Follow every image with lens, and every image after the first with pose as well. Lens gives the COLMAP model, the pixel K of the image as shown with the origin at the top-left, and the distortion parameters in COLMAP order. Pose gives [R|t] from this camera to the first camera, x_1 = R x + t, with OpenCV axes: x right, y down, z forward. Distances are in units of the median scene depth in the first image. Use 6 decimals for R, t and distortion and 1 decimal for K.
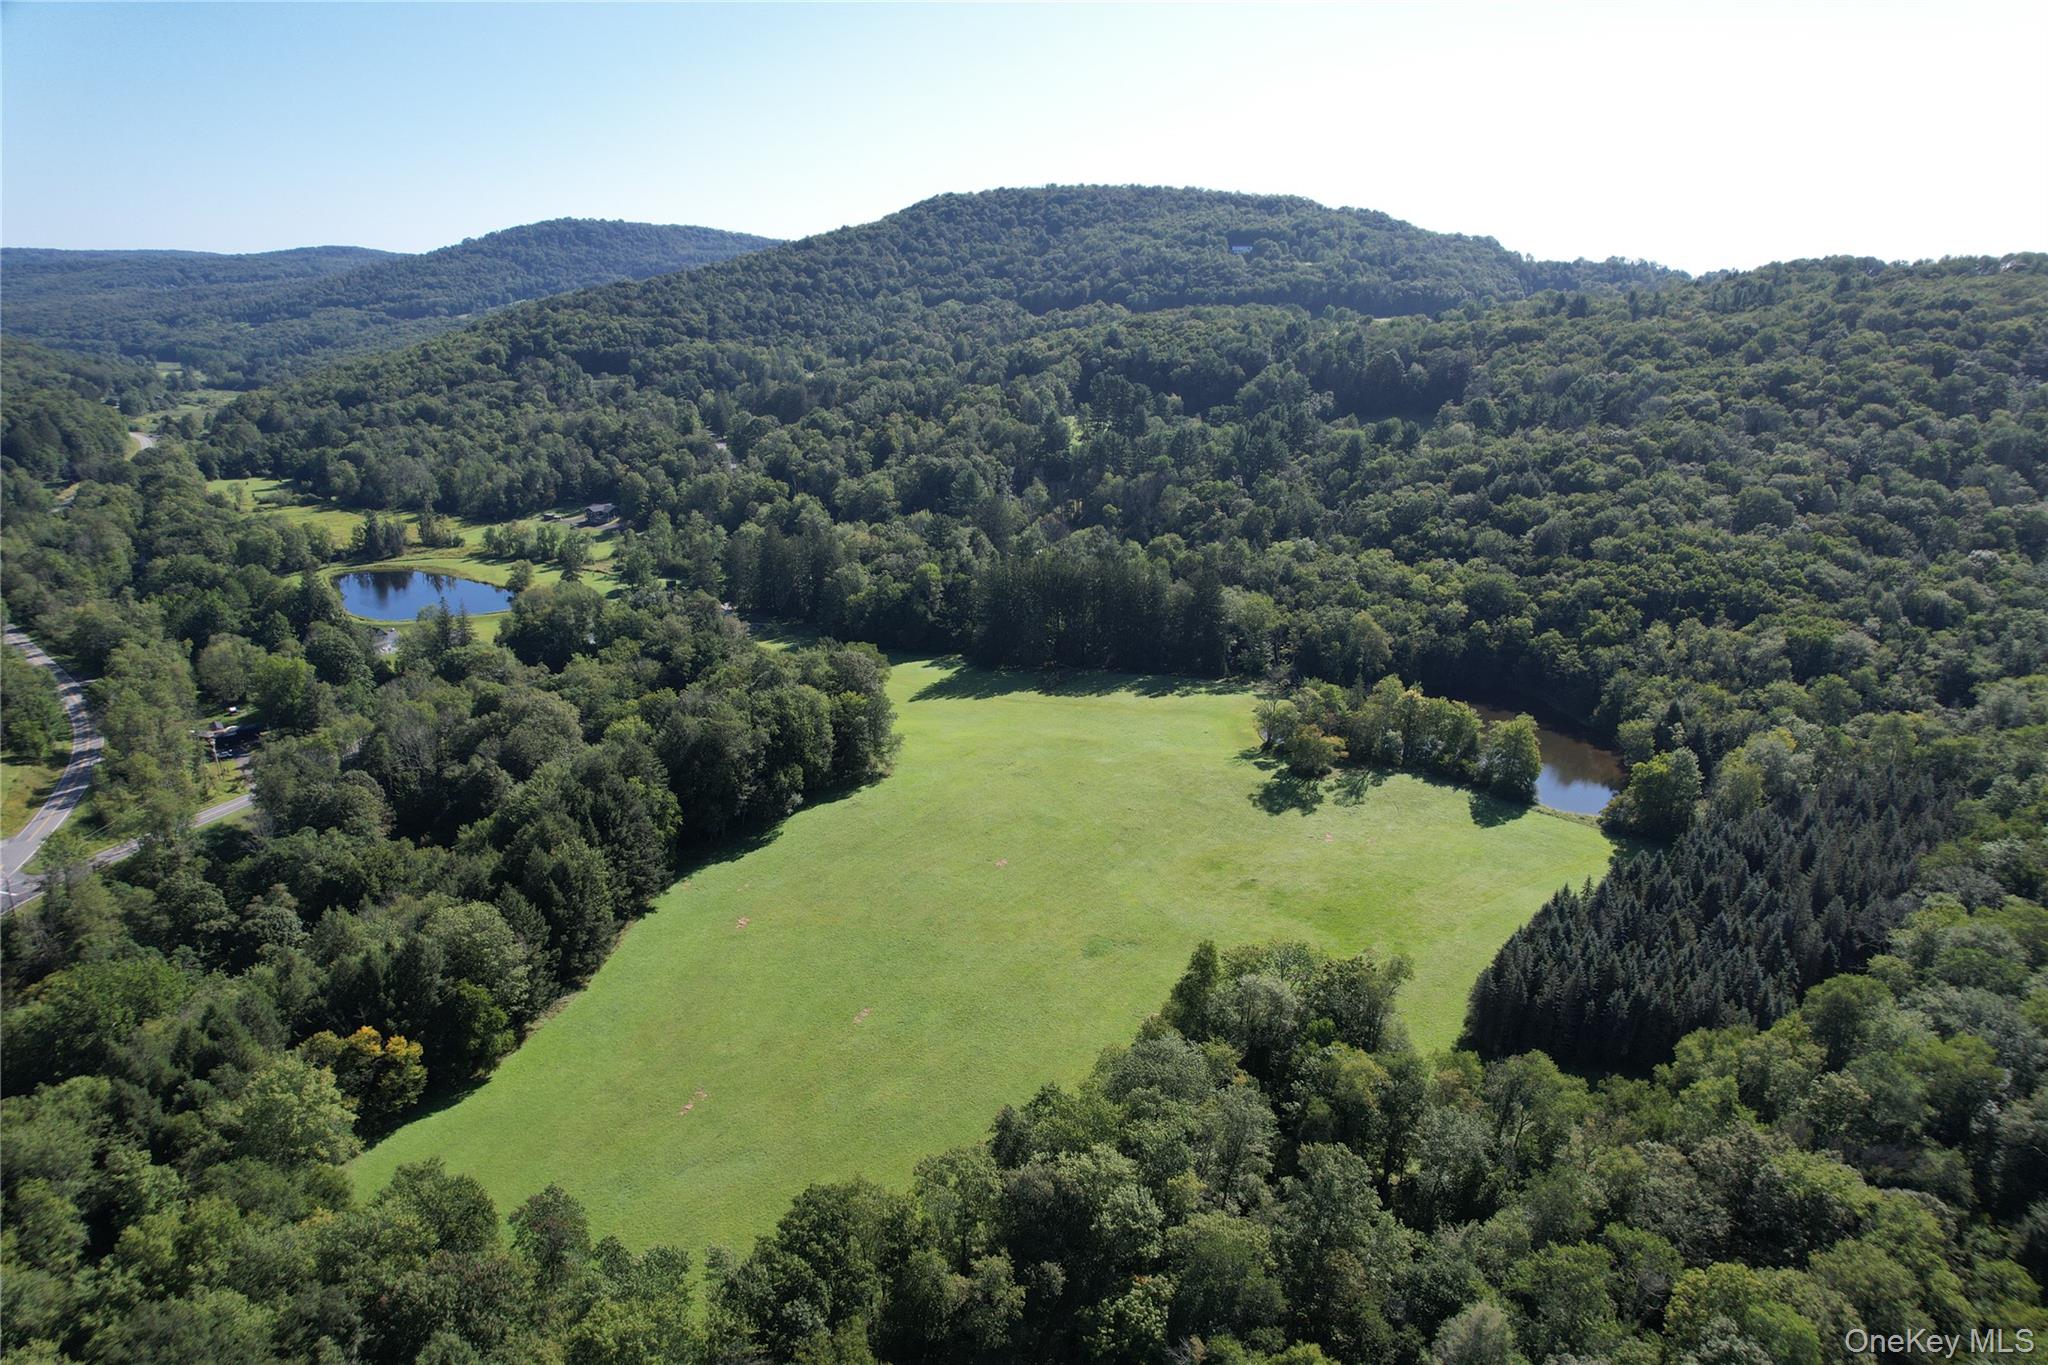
lens RADIAL K [[1322.6, 0, 1033.6], [0, 1322.6, 684.4], [0, 0, 1]] dist [-0.077603, 0.075053]
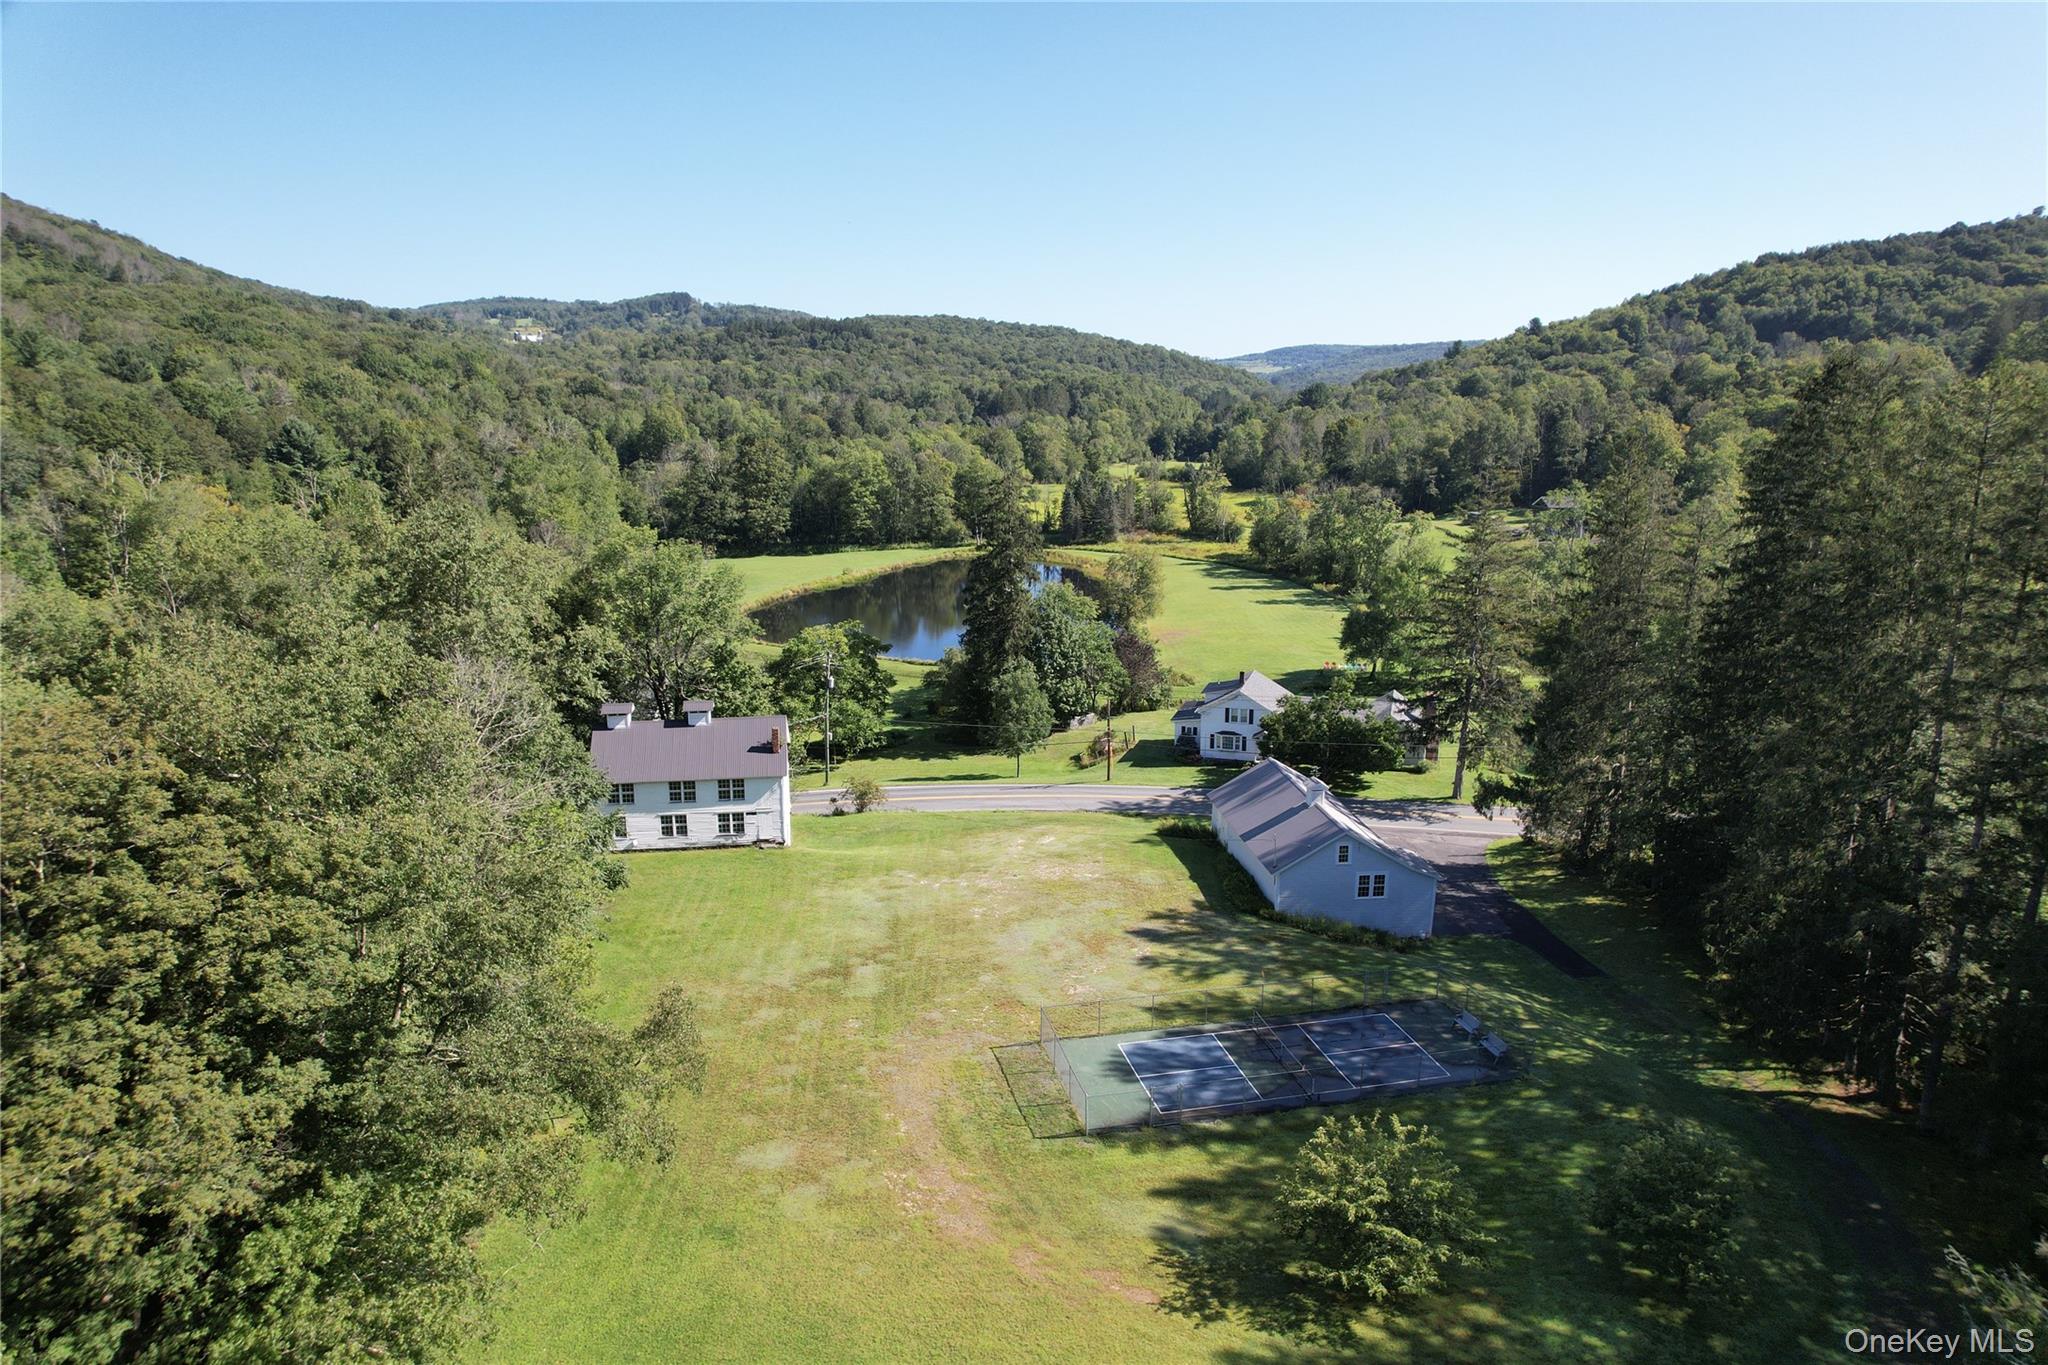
lens RADIAL K [[1302.6, 0, 1042.7], [0, 1302.6, 736.5], [0, 0, 1]] dist [-0.074105, 0.077360]
pose [[0.609263, 0.201189, -0.767021, -0.066337], [-0.232919, 0.970015, 0.069421, -0.033673], [0.757989, 0.136359, 0.637855, 0.409181]]
